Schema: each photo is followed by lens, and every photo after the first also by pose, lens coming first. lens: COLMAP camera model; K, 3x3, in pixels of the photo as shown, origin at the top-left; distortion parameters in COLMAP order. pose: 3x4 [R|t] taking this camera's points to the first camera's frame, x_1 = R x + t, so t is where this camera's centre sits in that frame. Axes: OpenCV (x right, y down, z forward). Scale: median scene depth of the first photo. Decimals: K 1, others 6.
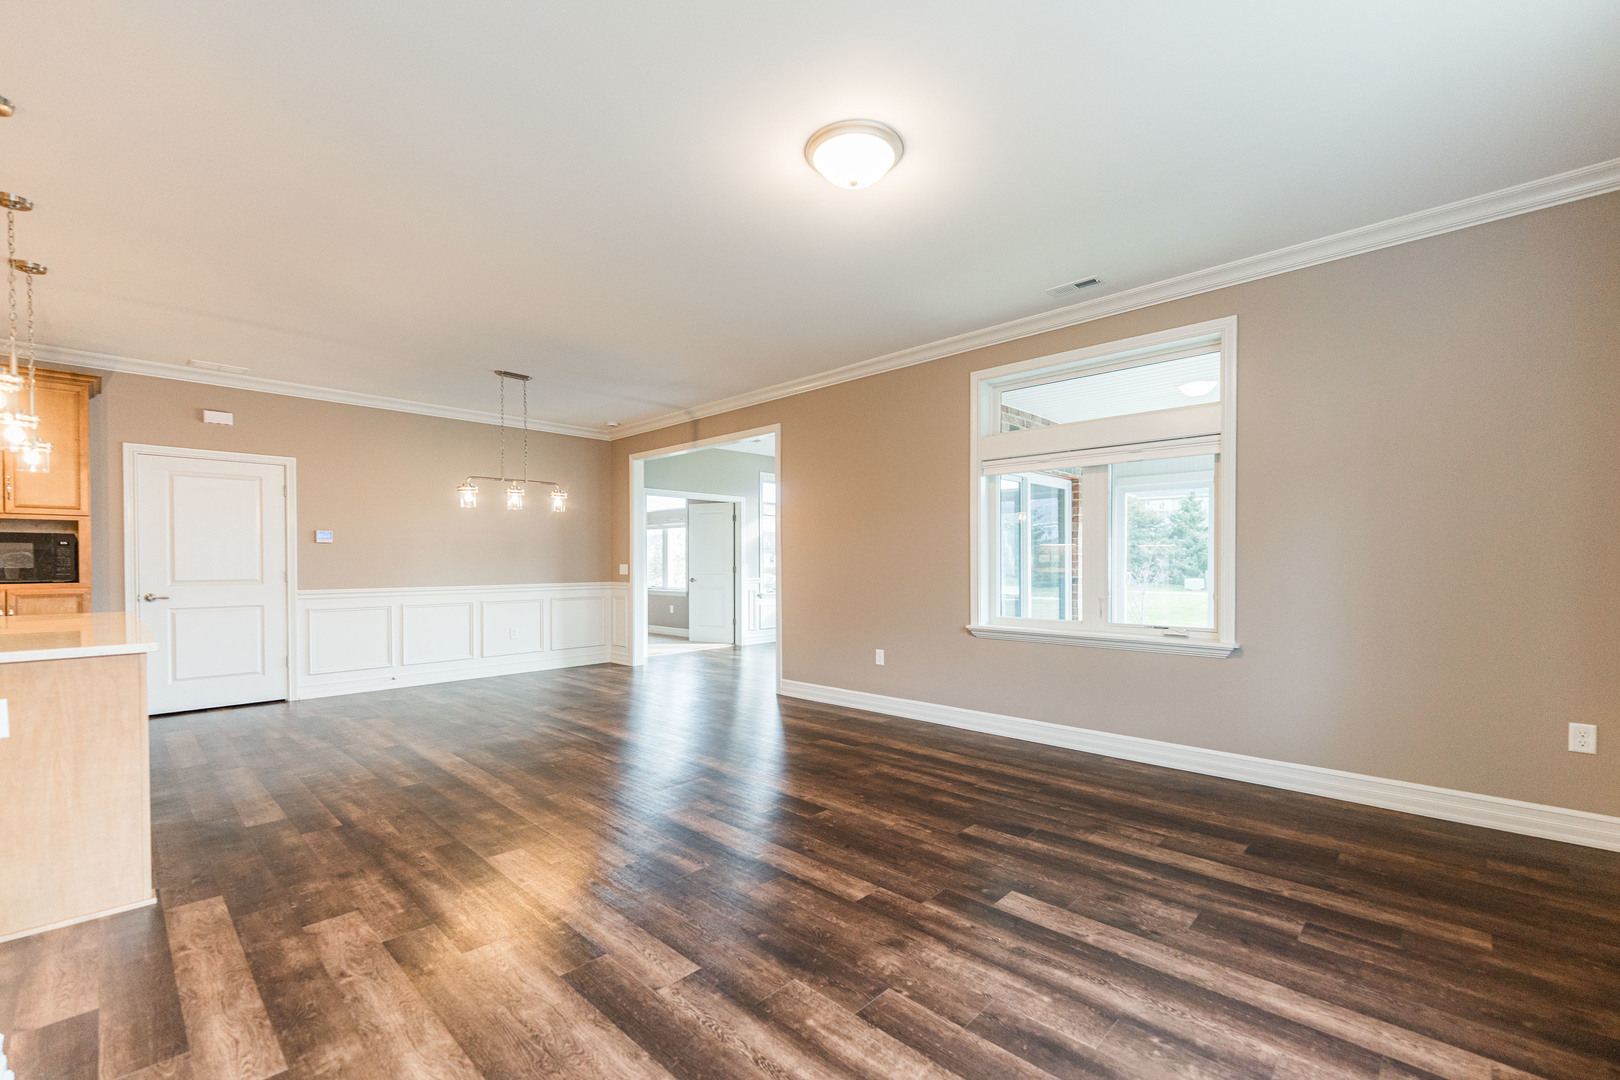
lens RADIAL K [[671.2, 0, 828.0], [0, 671.2, 568.1], [0, 0, 1]] dist [0.001572, -0.000196]
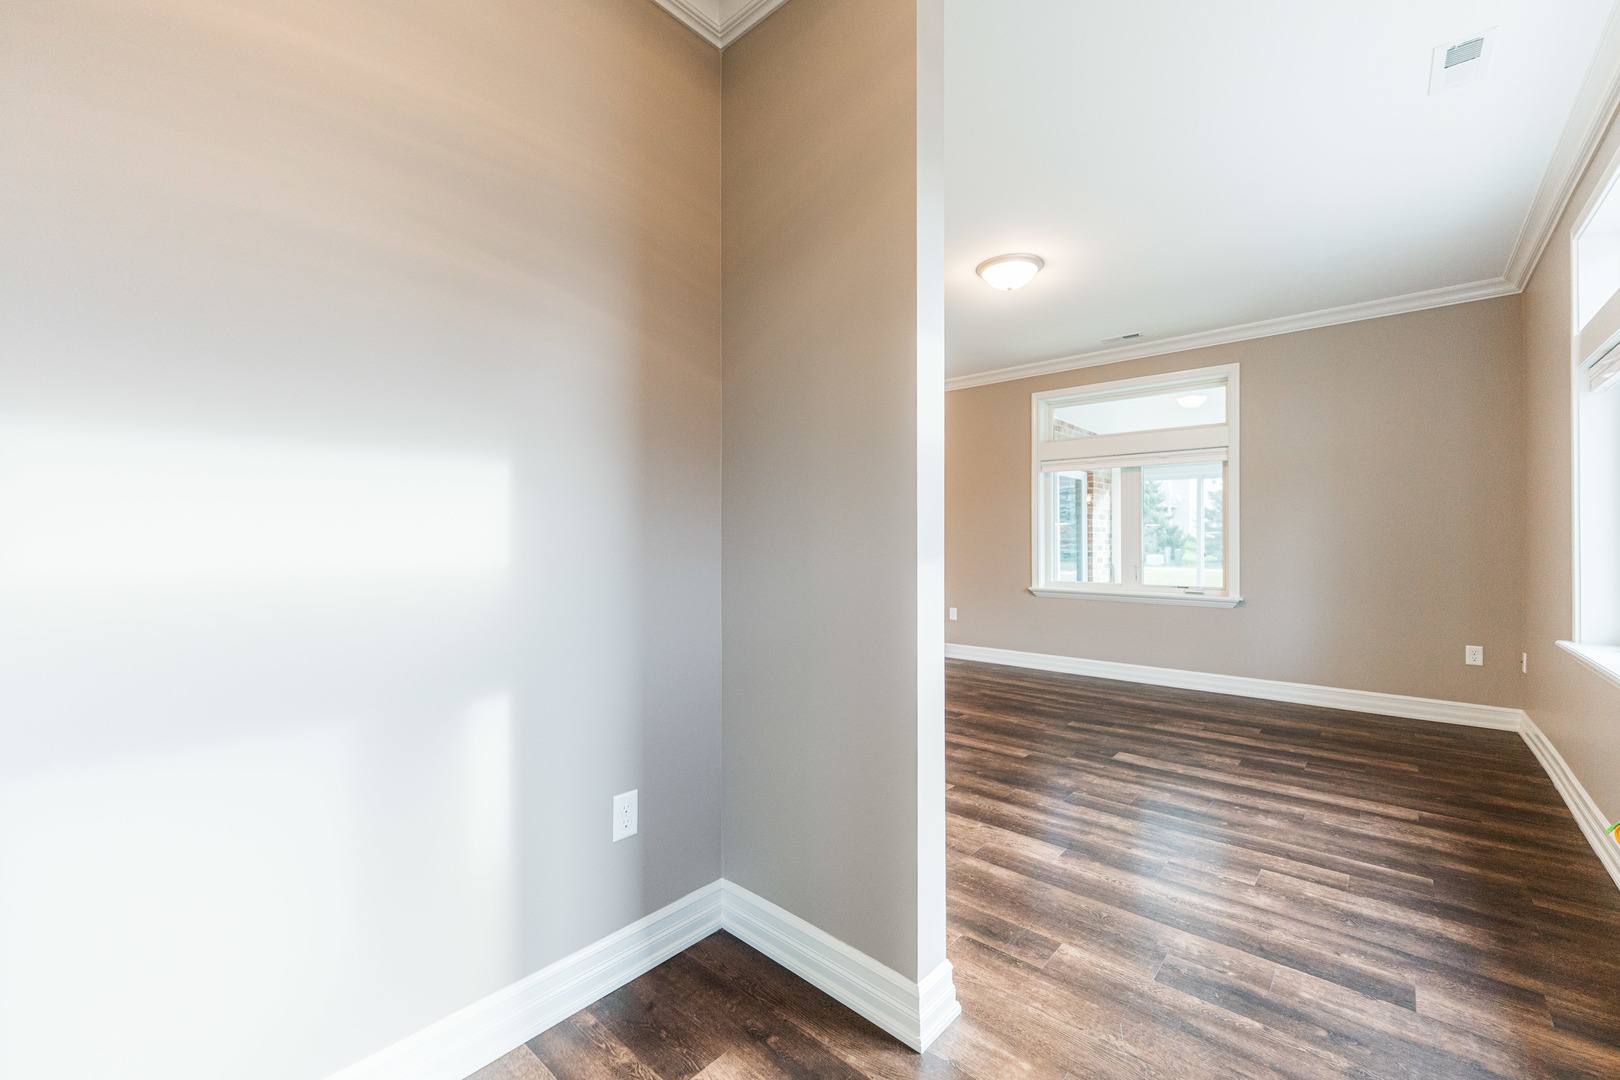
lens RADIAL K [[671.2, 0, 808.3], [0, 671.2, 537.9], [0, 0, 1]] dist [0.001572, -0.000196]
pose [[0.999051, 0.002758, 0.043468, -0.483836], [-0.002323, 0.999947, -0.010053, 0.006123], [-0.043493, 0.009942, 0.999004, -0.489999]]
